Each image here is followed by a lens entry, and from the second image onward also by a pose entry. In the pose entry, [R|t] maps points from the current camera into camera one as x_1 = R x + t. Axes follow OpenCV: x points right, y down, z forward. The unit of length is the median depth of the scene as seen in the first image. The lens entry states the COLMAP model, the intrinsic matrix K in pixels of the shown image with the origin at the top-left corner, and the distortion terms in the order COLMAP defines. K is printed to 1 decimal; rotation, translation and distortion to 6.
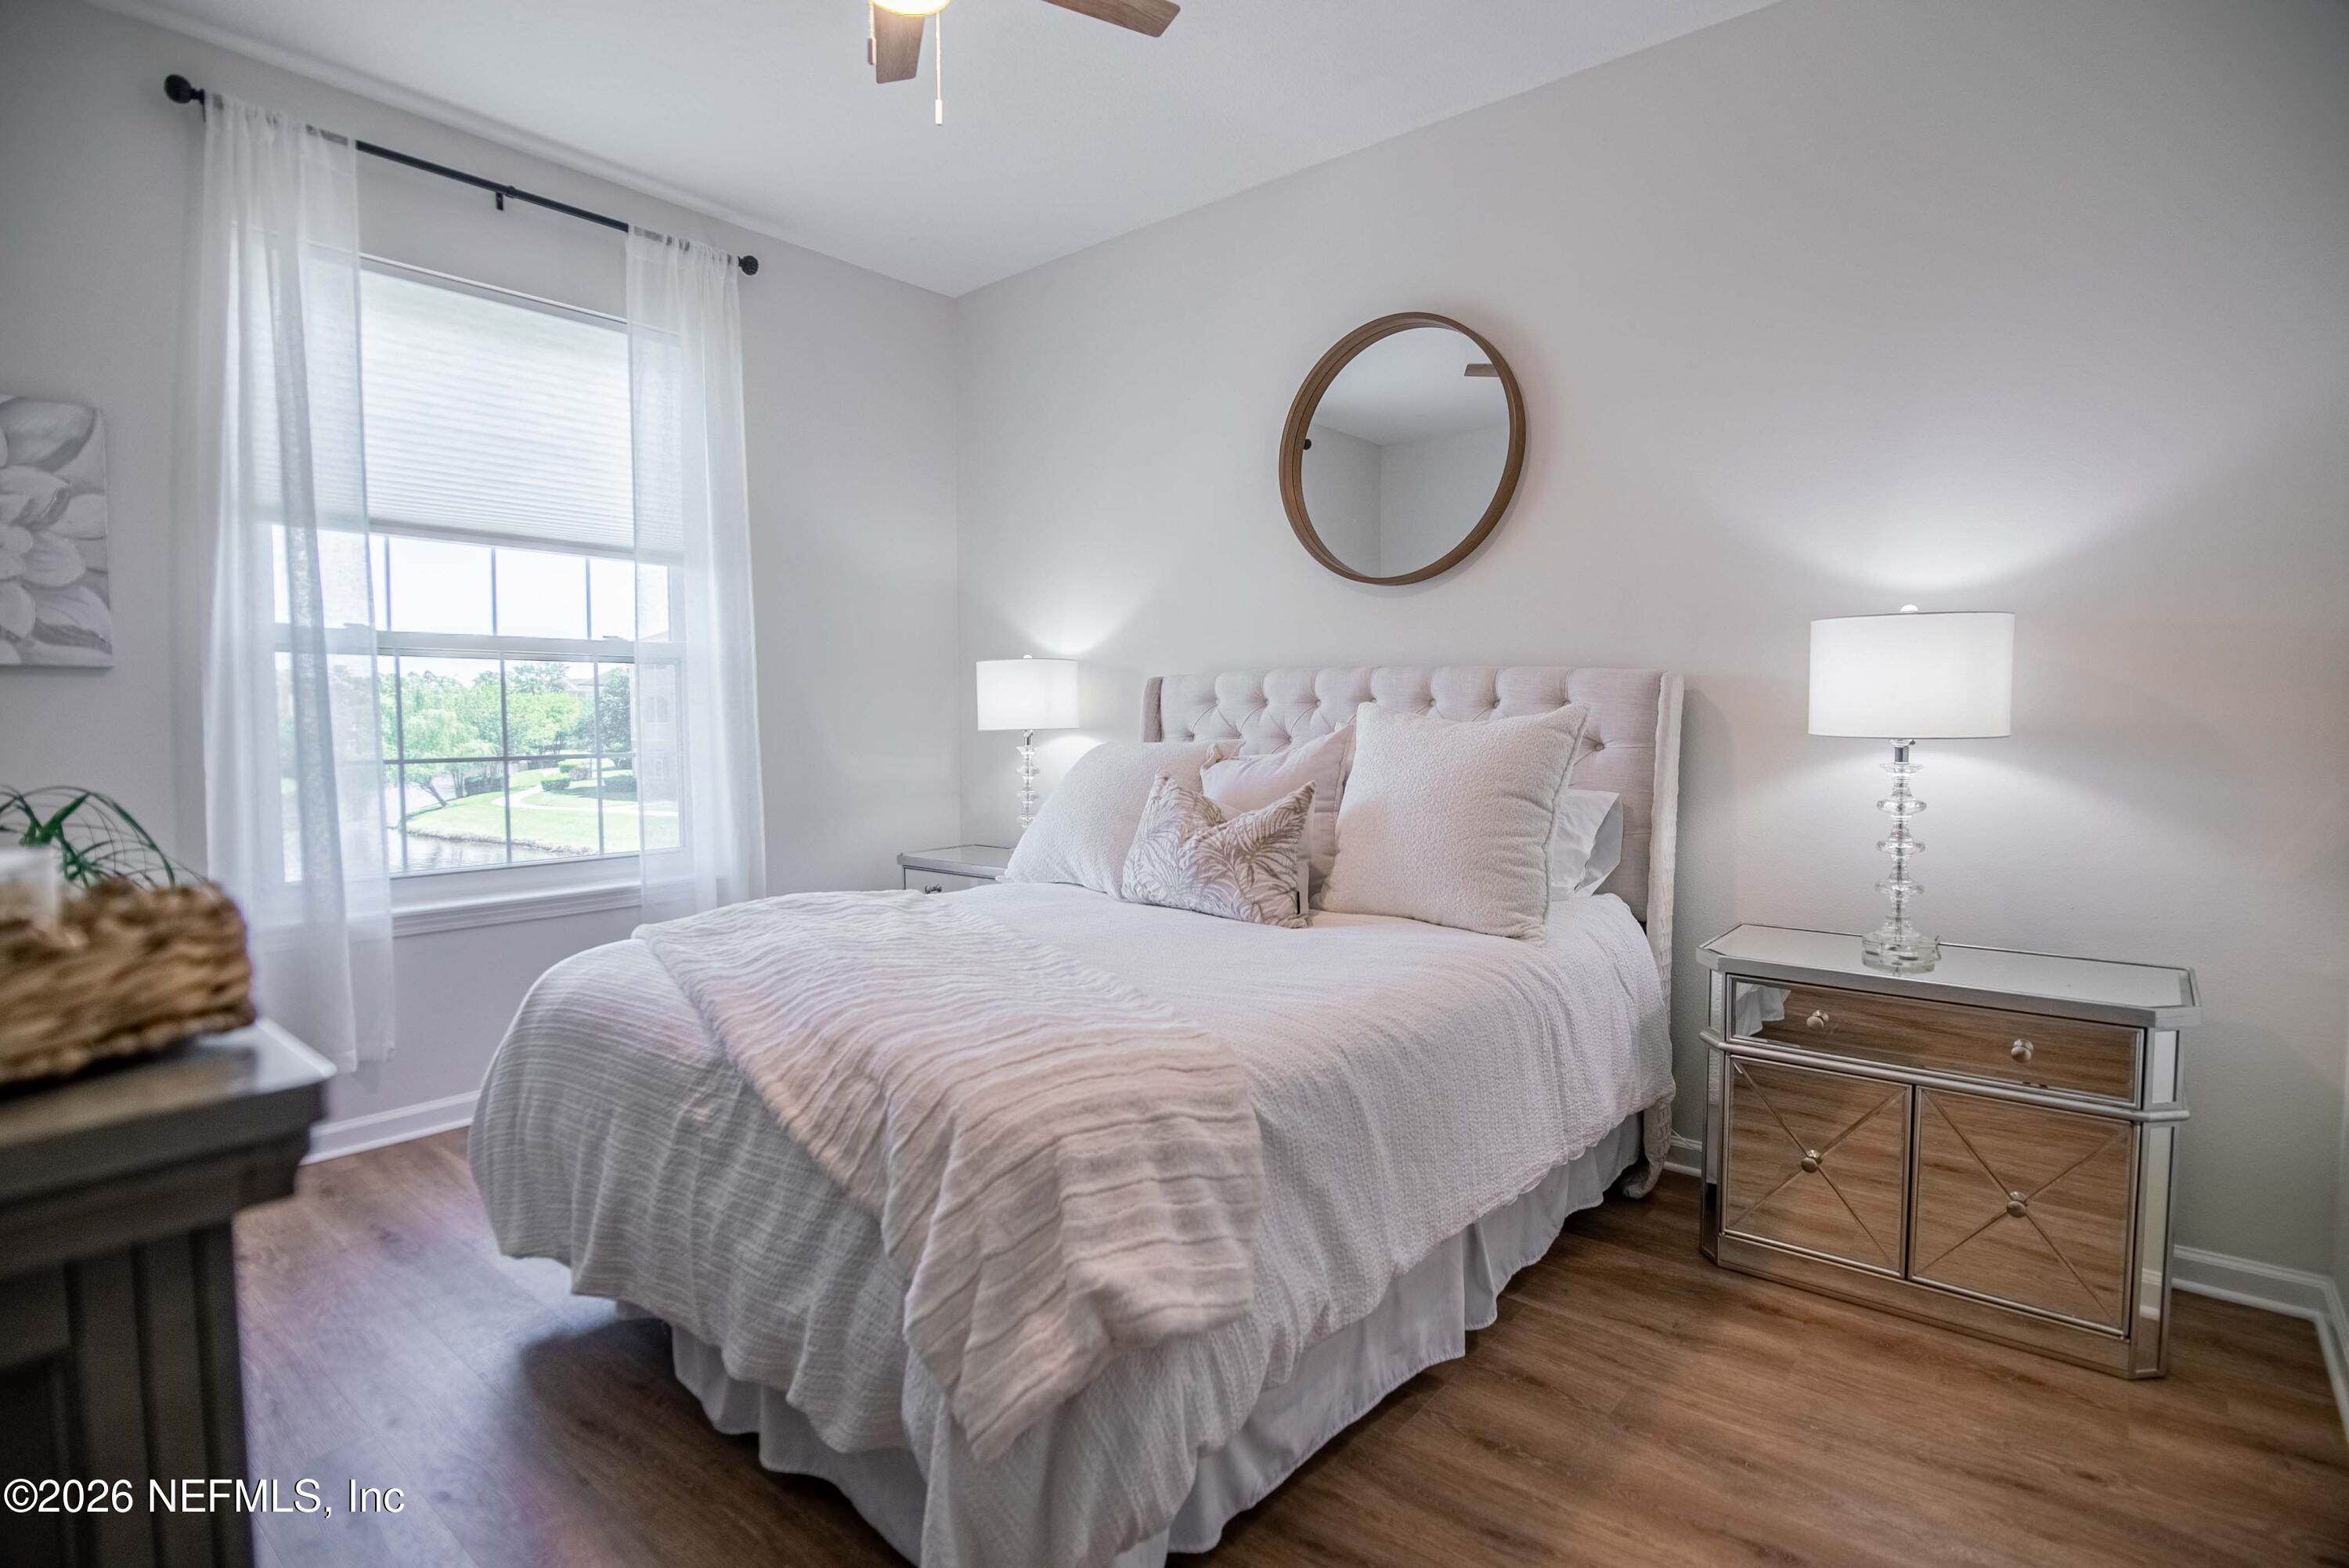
lens RADIAL K [[1155.7, 0, 1174.3], [0, 1155.7, 771.8], [0, 0, 1]] dist [-0.018492, 0.000499]
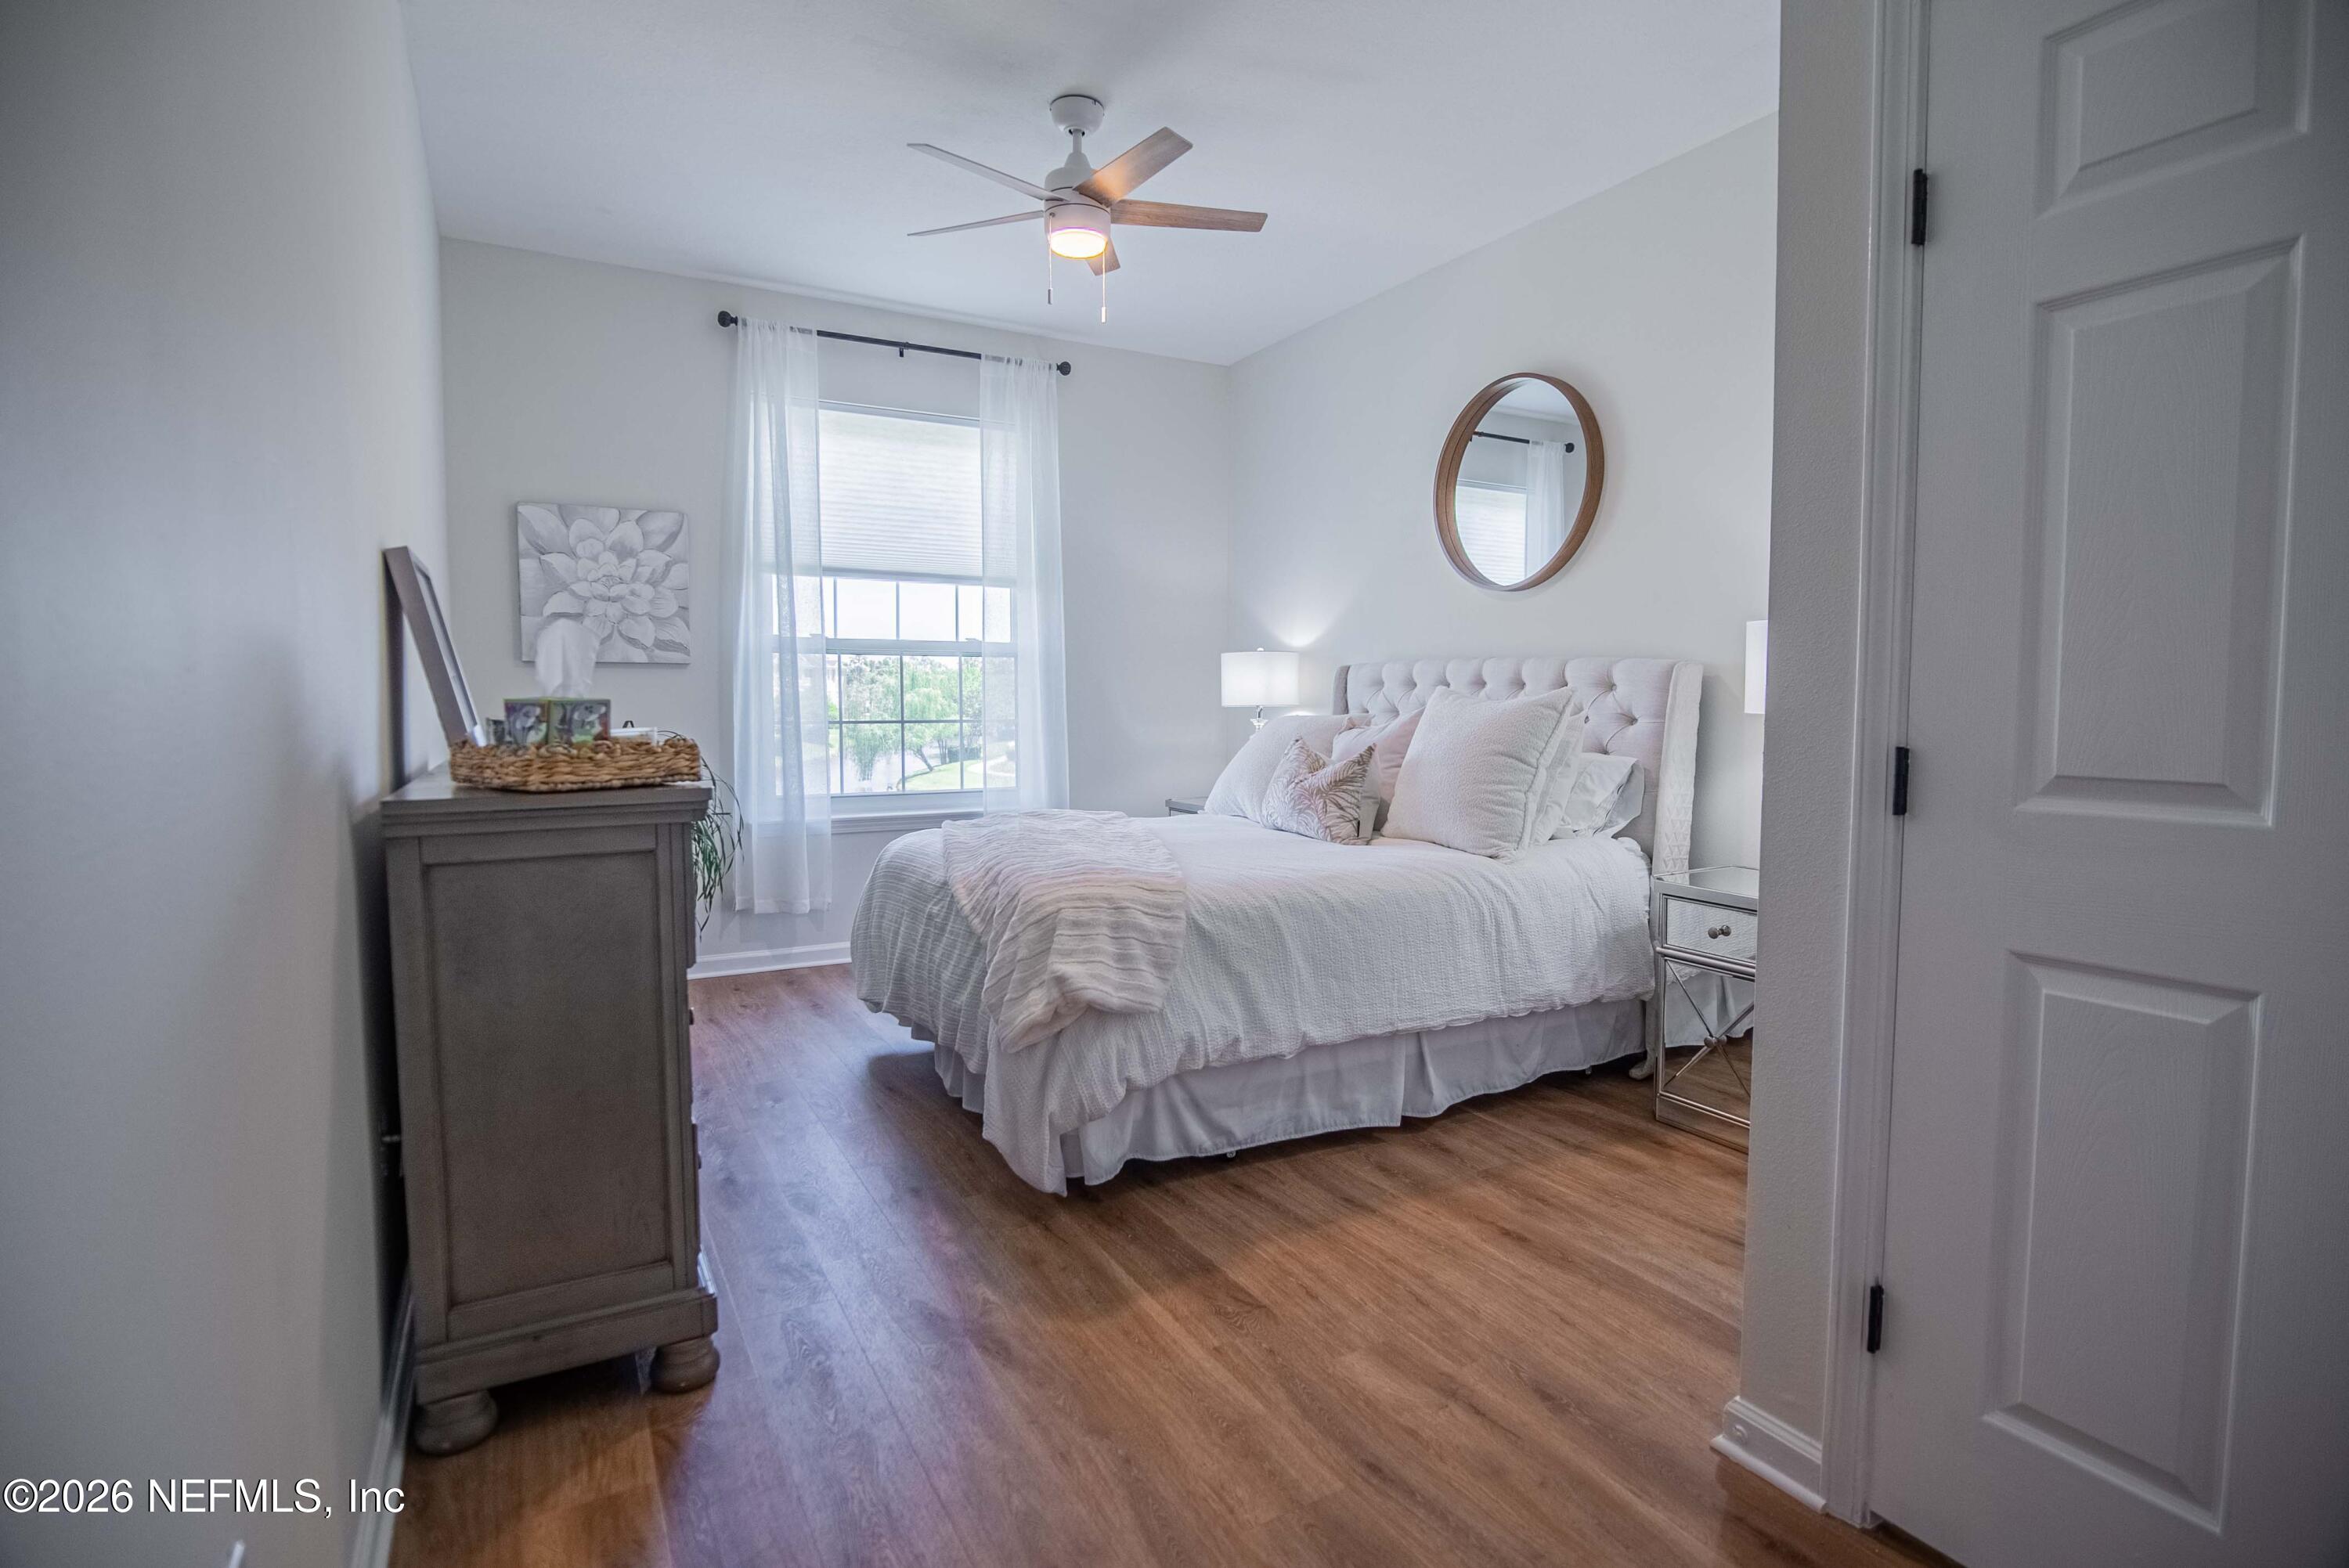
lens RADIAL K [[1155.7, 0, 1174.3], [0, 1155.7, 771.8], [0, 0, 1]] dist [-0.018492, 0.000499]
pose [[0.934483, 0.028578, -0.354858, 0.381642], [-0.022667, 0.999527, 0.020804, 0.019556], [0.355285, -0.011398, 0.934689, -0.377347]]
